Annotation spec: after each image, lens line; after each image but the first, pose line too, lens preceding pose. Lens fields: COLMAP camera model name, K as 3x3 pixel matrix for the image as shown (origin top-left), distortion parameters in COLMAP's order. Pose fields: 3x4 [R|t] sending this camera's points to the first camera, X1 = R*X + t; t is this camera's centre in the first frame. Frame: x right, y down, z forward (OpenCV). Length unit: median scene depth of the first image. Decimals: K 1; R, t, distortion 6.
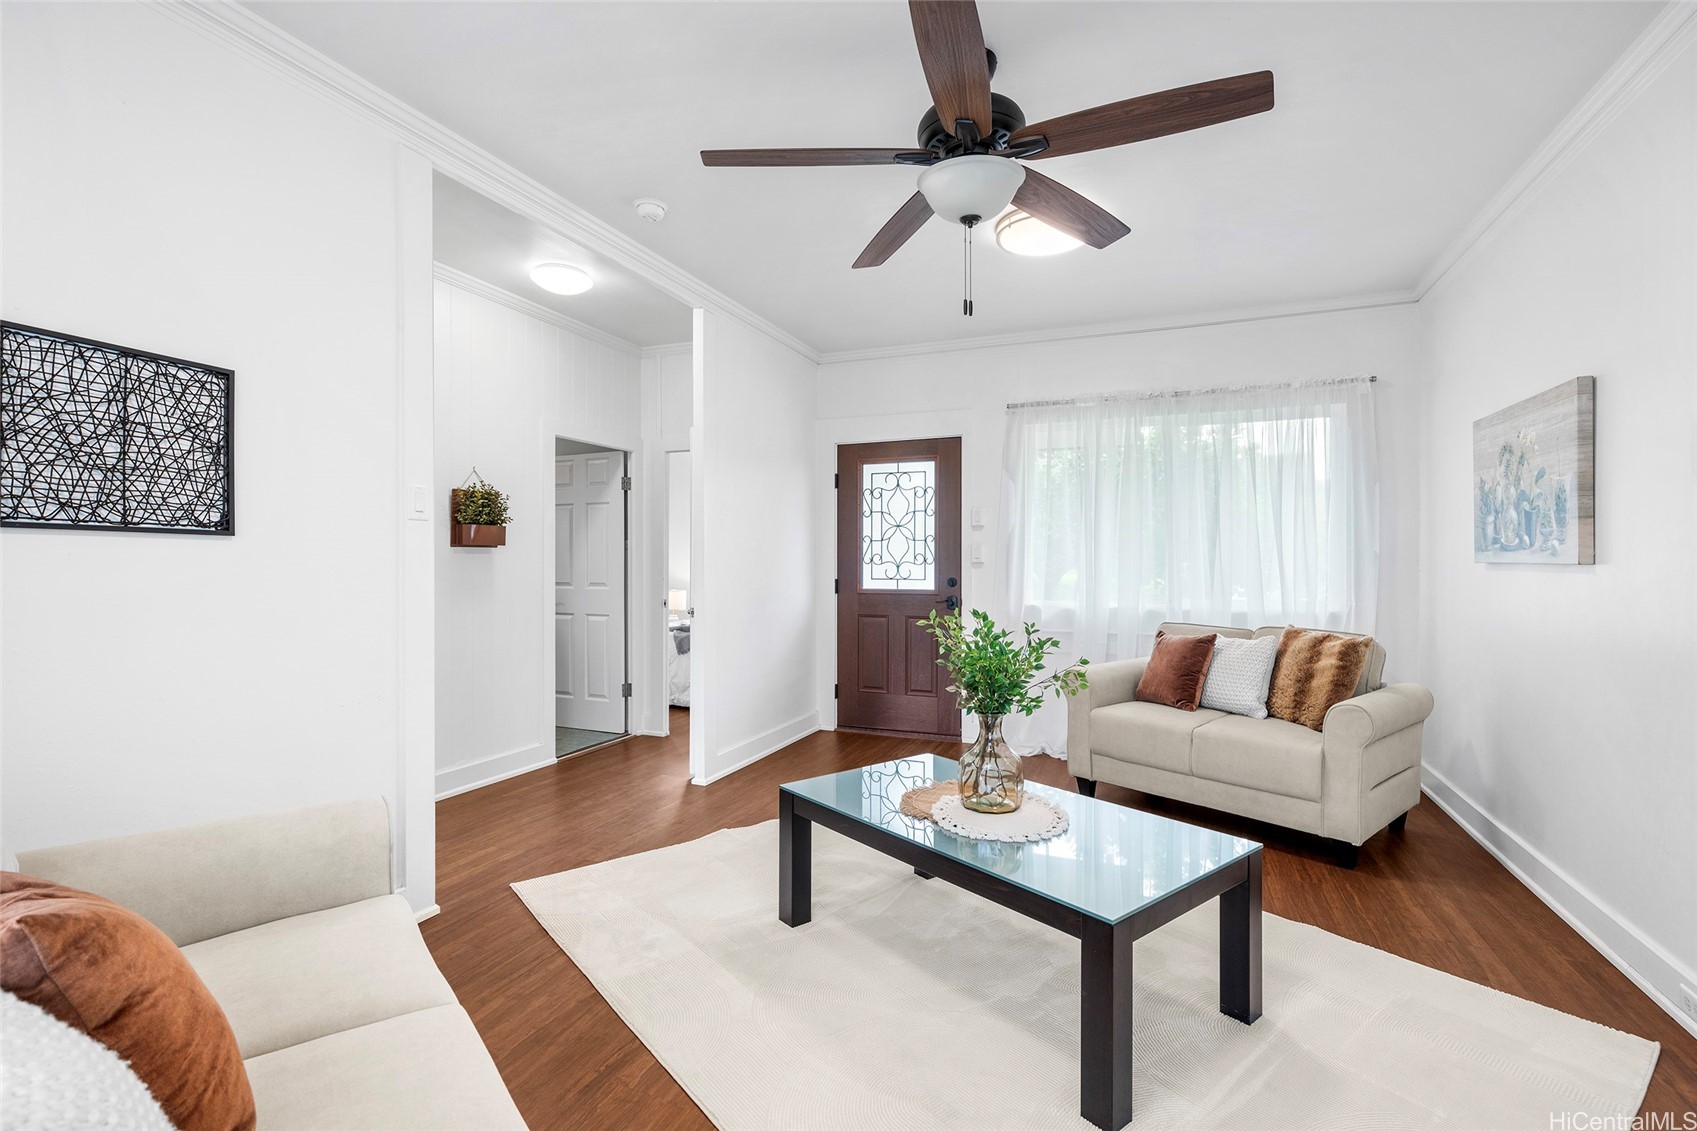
lens RADIAL K [[788.1, 0, 853.8], [0, 788.1, 556.4], [0, 0, 1]] dist [0.002283, -0.000329]
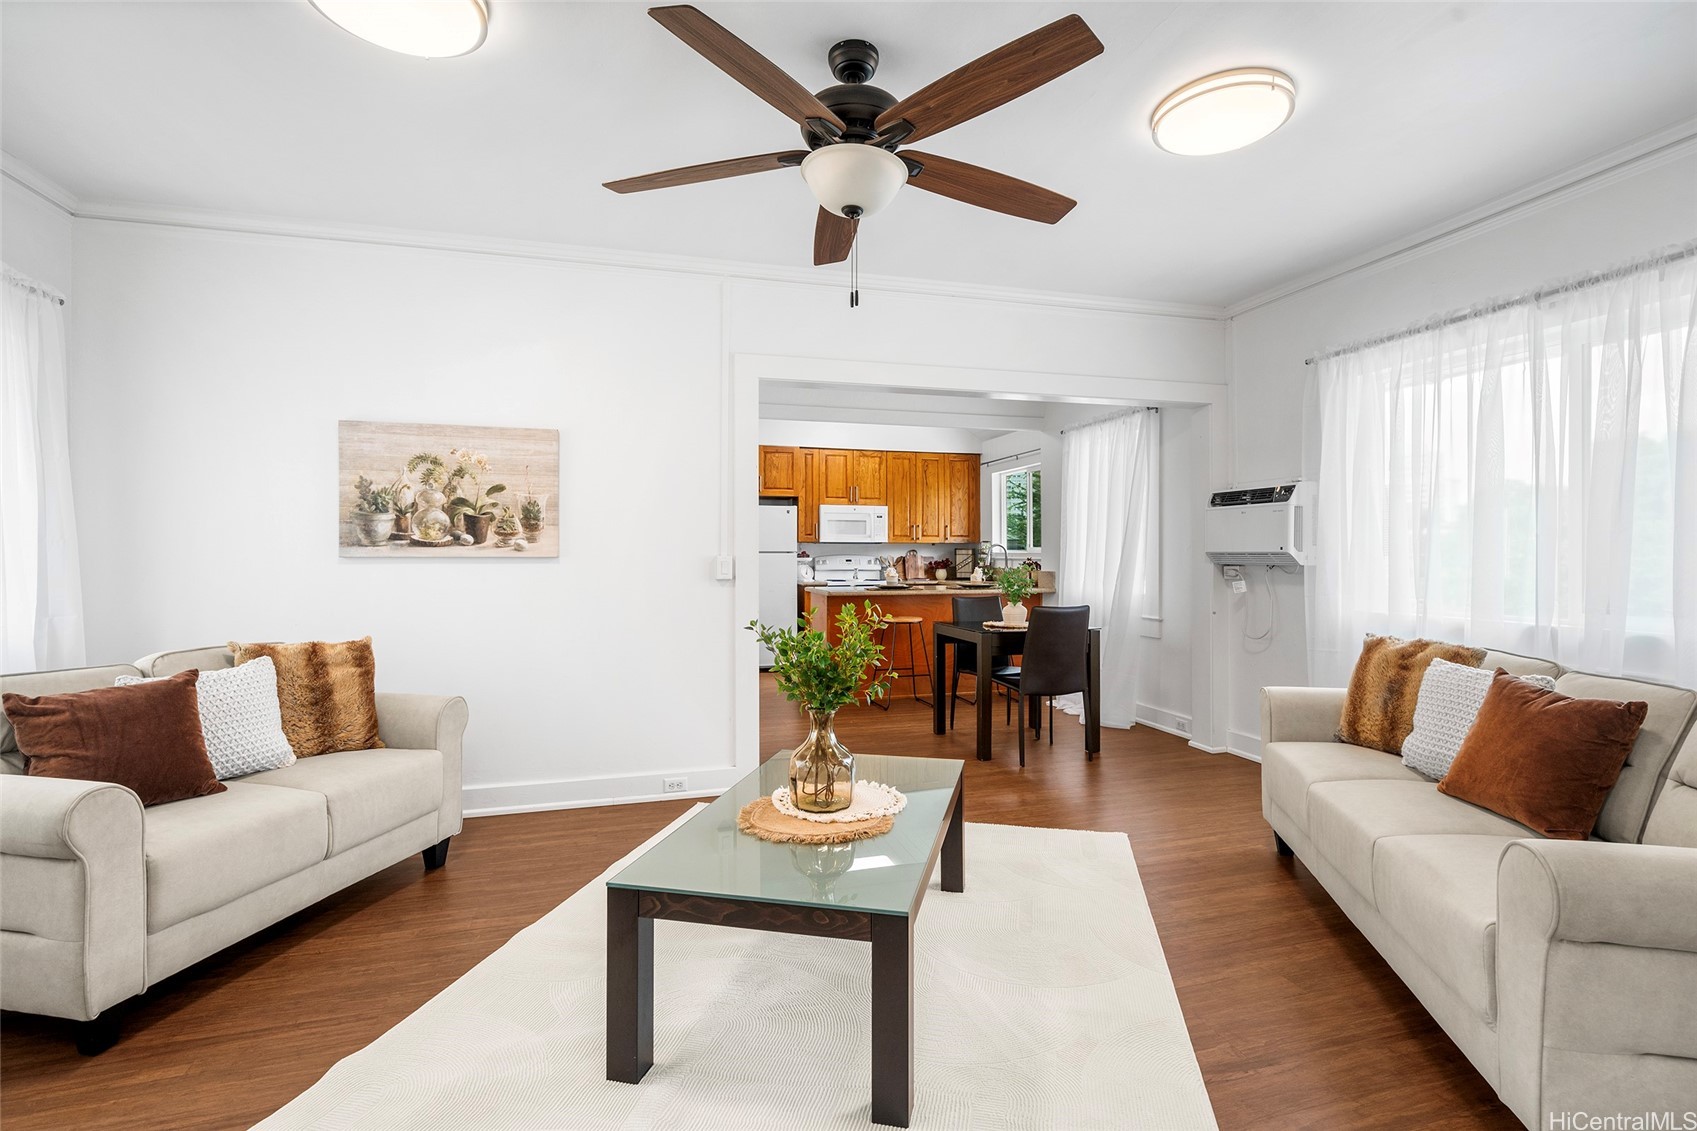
lens RADIAL K [[788.1, 0, 853.8], [0, 788.1, 556.4], [0, 0, 1]] dist [0.002283, -0.000329]
pose [[-0.611616, -0.003421, 0.791148, -0.384184], [-0.002268, 0.999994, 0.002571, 0.002443], [-0.791152, -0.000222, -0.611620, 0.967494]]
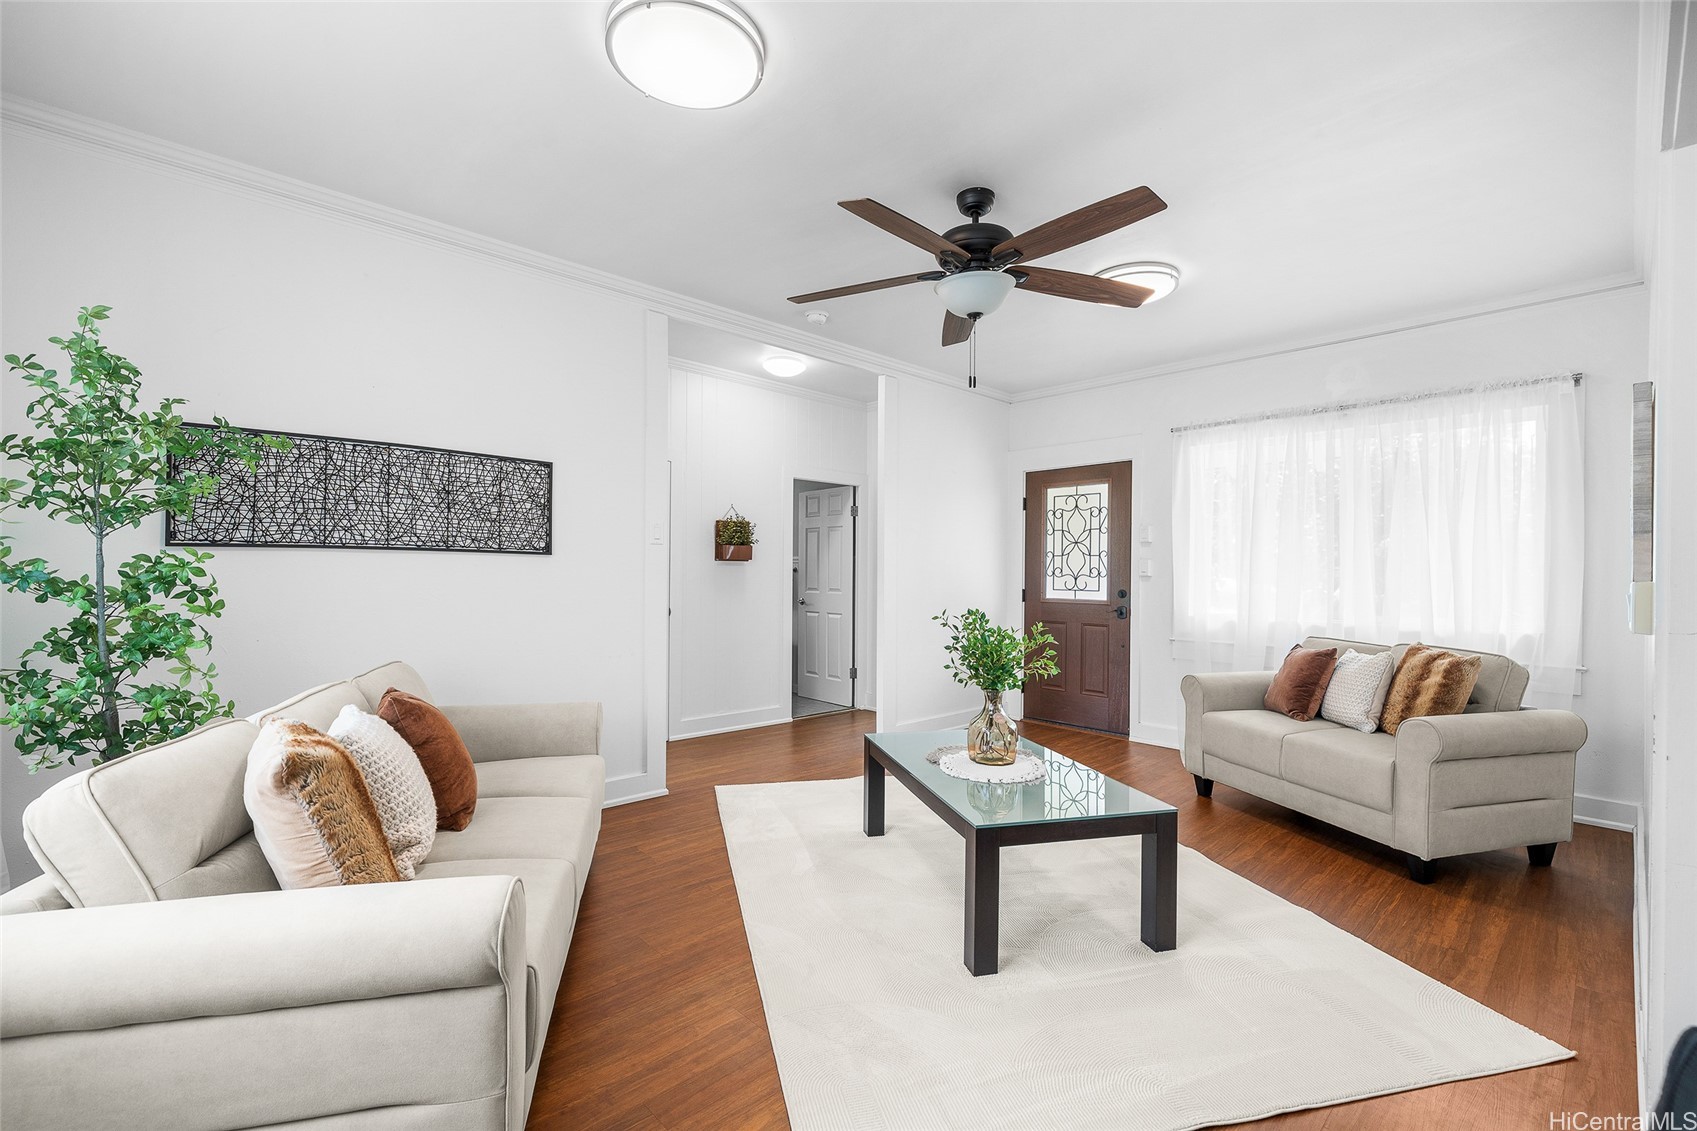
lens RADIAL K [[743.6, 0, 845.7], [0, 743.6, 569.8], [0, 0, 1]] dist [-0.000051, 0.000040]
pose [[0.906881, 0.006972, -0.421330, 0.289953], [-0.006588, 0.999975, 0.002366, -0.000509], [0.421336, 0.000630, 0.906904, -0.135064]]
